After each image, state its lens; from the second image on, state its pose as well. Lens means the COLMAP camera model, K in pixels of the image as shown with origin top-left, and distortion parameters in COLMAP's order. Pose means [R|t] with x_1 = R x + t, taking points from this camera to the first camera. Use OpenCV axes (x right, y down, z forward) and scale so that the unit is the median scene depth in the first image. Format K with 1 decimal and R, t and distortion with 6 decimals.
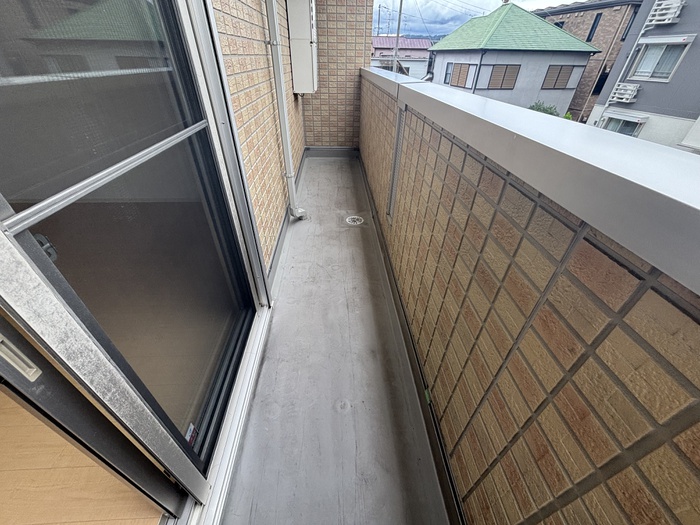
lens RADIAL K [[281.7, 0, 347.8], [0, 281.7, 262.5], [0, 0, 1]] dist [0.002987, -0.000718]
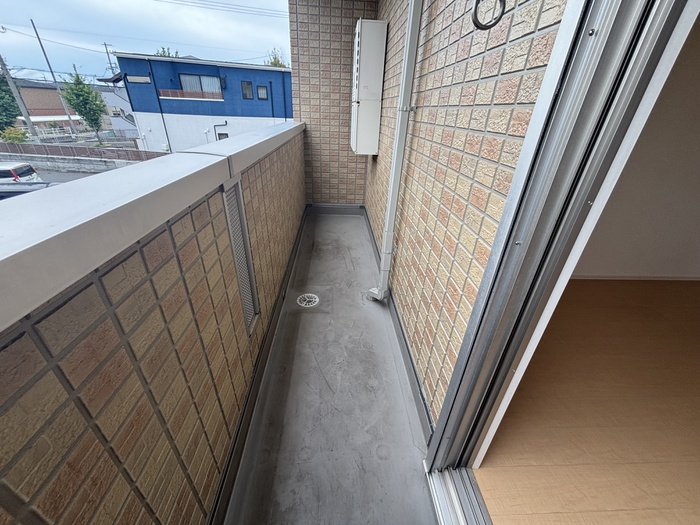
lens RADIAL K [[281.7, 0, 352.1], [0, 281.7, 265.8], [0, 0, 1]] dist [0.002987, -0.000718]
pose [[-0.998267, -0.046617, -0.035925, -0.091917], [-0.052359, 0.424718, 0.903811, -1.079041], [-0.026875, 0.904125, -0.426422, 1.344046]]
